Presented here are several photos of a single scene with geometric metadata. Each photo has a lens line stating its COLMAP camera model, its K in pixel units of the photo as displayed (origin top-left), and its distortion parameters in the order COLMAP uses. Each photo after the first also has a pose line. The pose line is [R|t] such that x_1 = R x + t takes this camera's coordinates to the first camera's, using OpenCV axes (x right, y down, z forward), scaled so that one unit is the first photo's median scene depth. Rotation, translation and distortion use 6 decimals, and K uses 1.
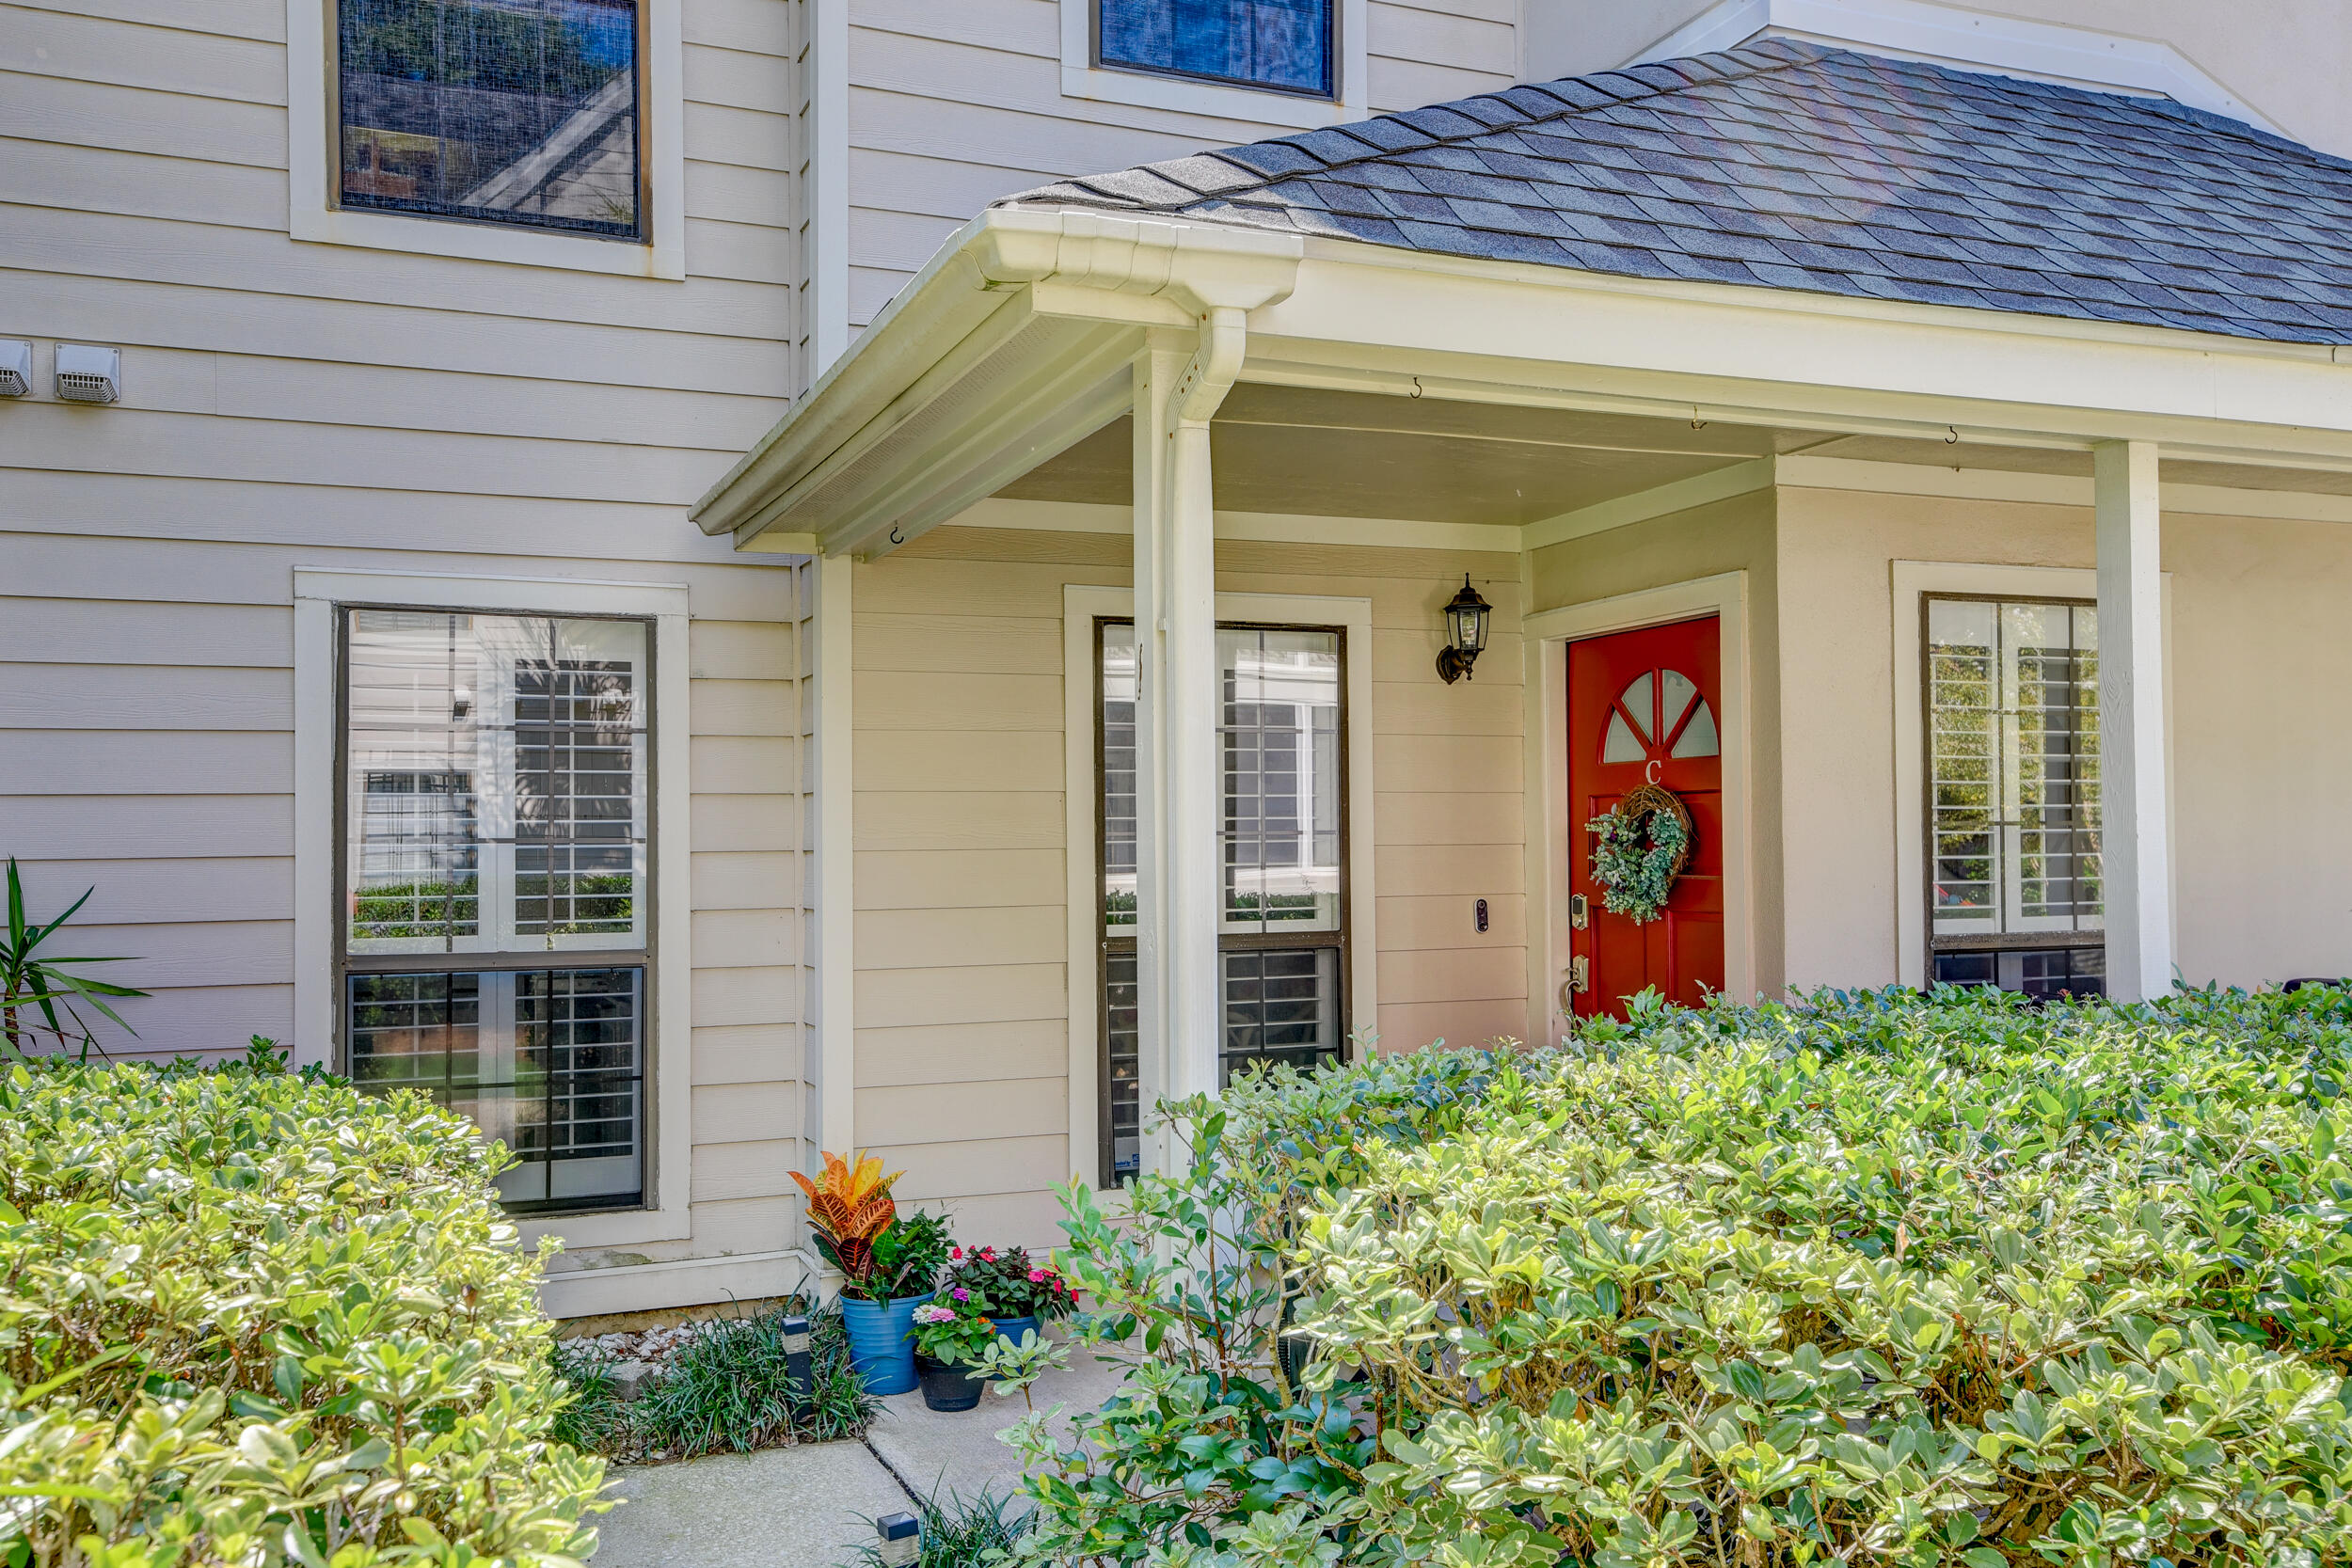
lens RADIAL K [[1968.6, 0, 1179.9], [0, 1968.6, 793.5], [0, 0, 1]] dist [0.001426, 0.000192]
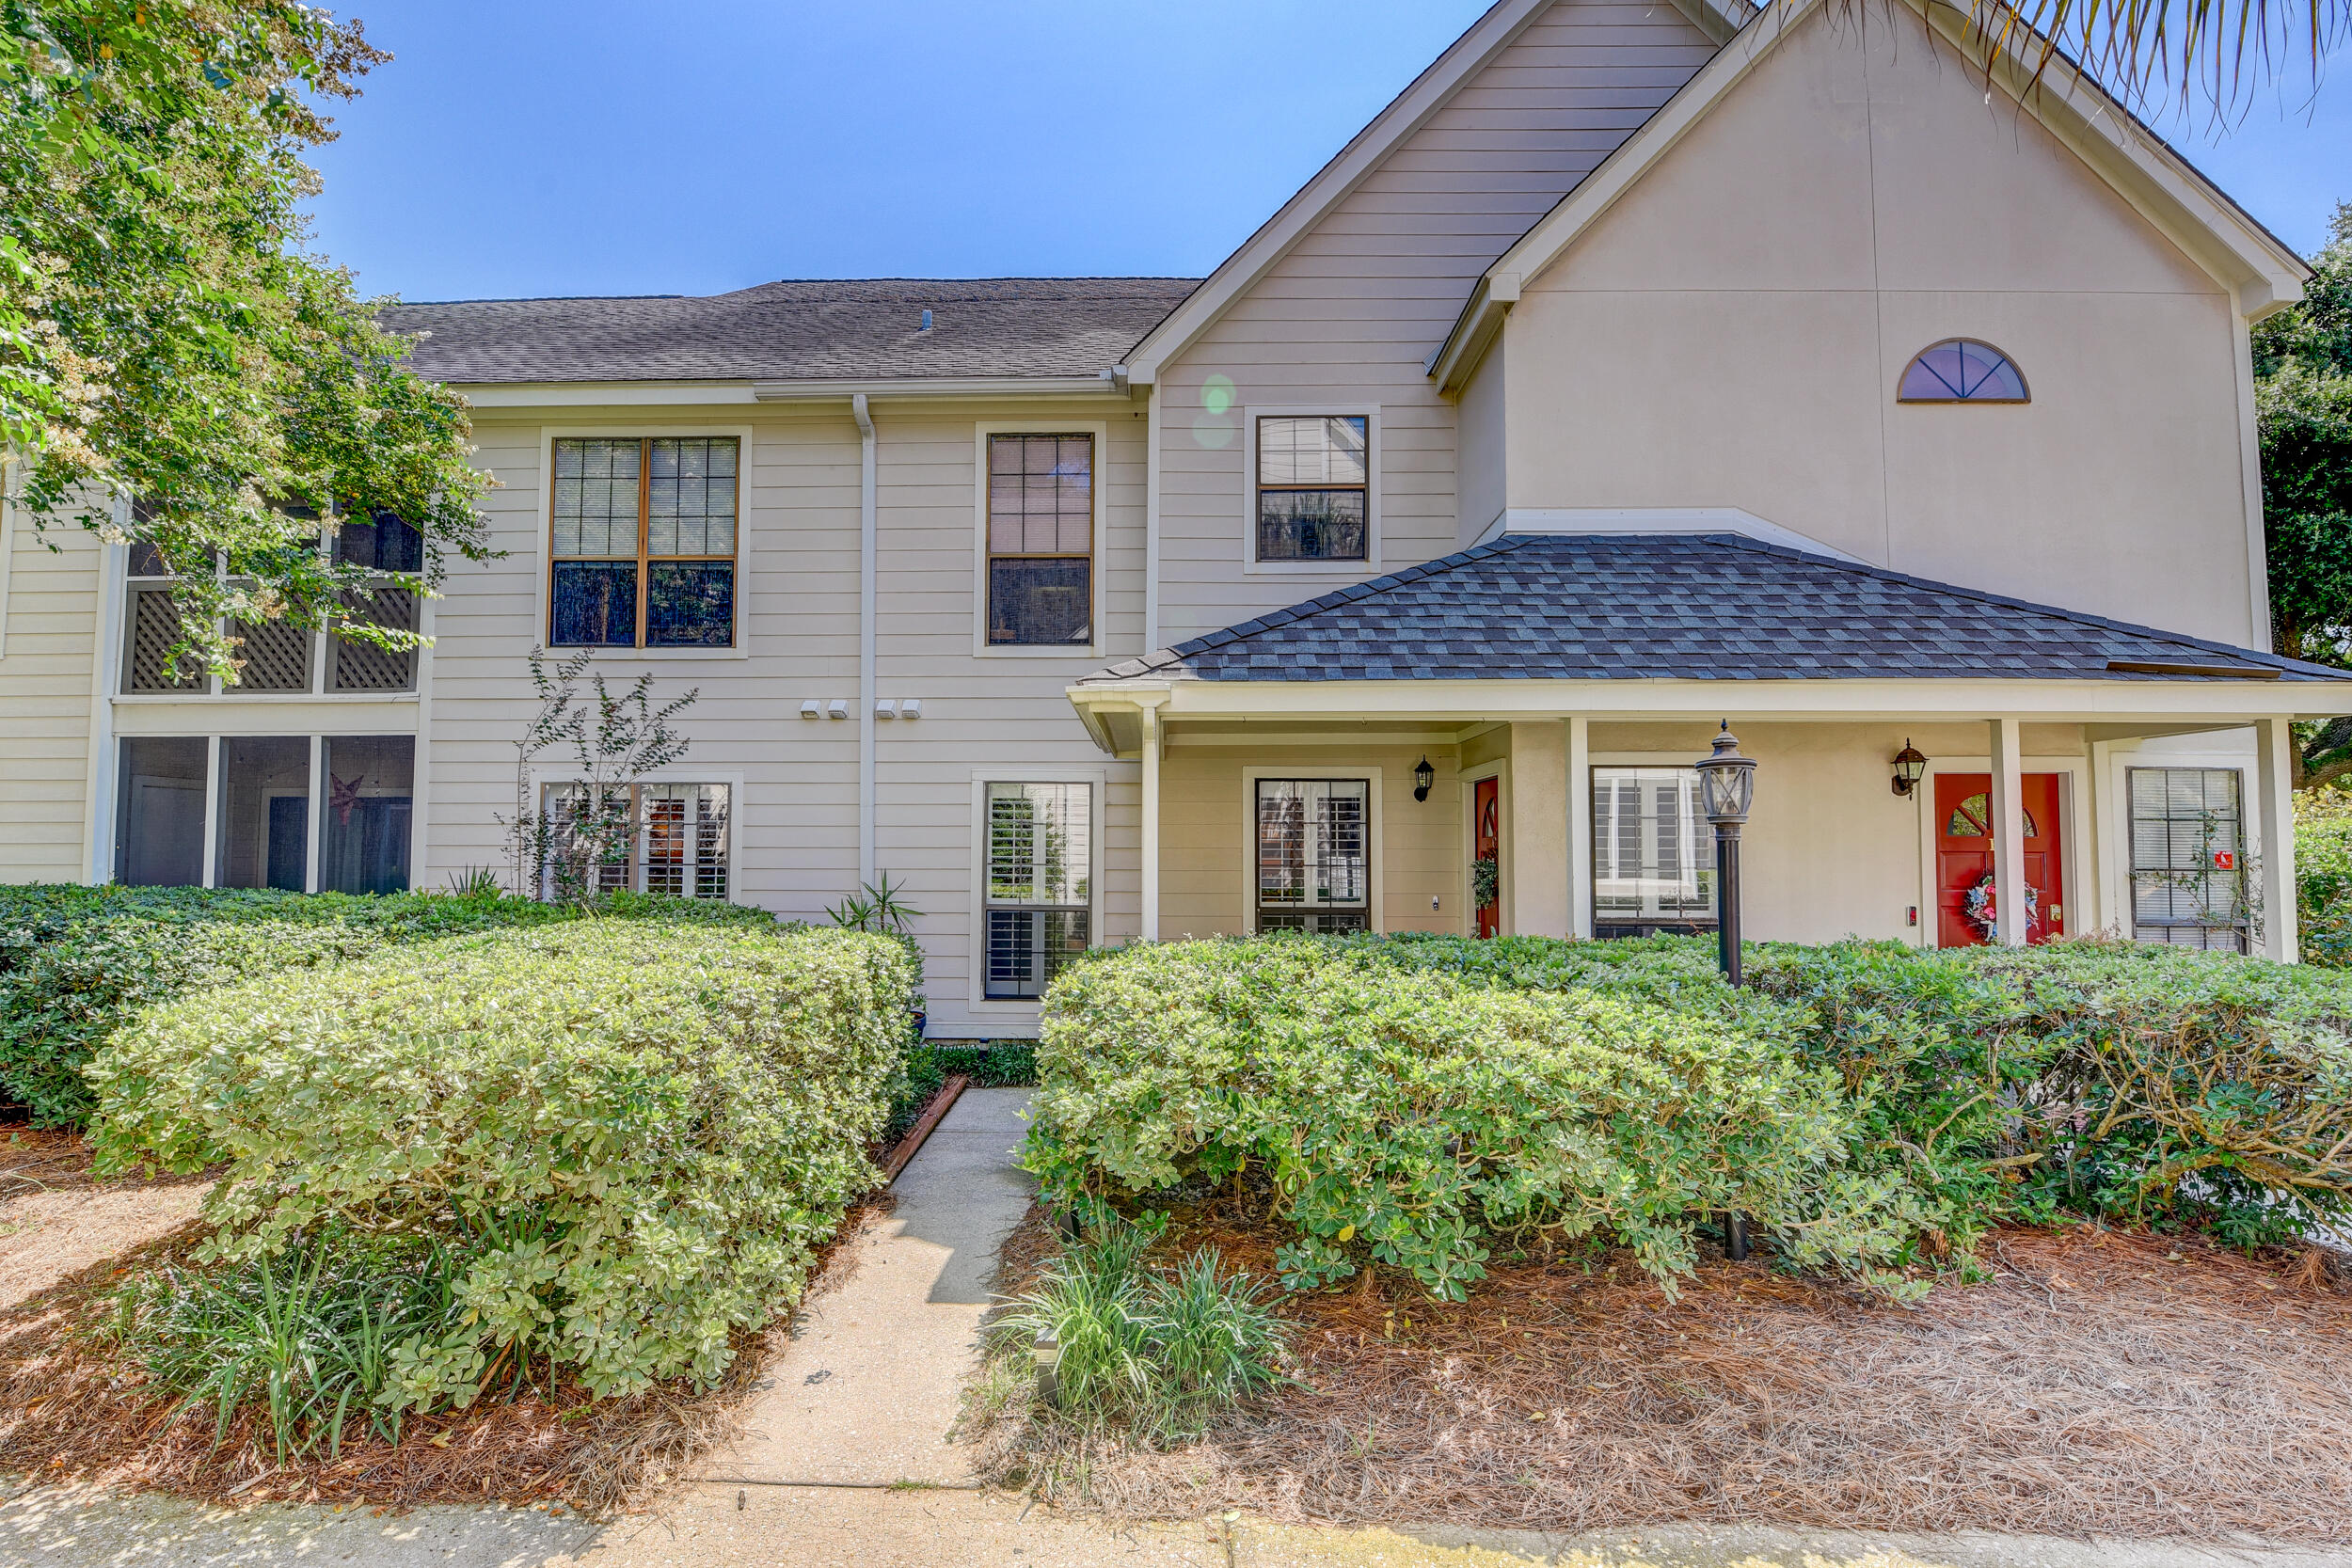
lens RADIAL K [[1005.6, 0, 1160.4], [0, 1005.6, 793.9], [0, 0, 1]] dist [0.000576, -0.000670]
pose [[0.926143, -0.012850, -0.376954, 0.331680], [0.001215, 0.999516, -0.031089, -0.031497], [0.377171, 0.028334, 0.925710, -0.240825]]
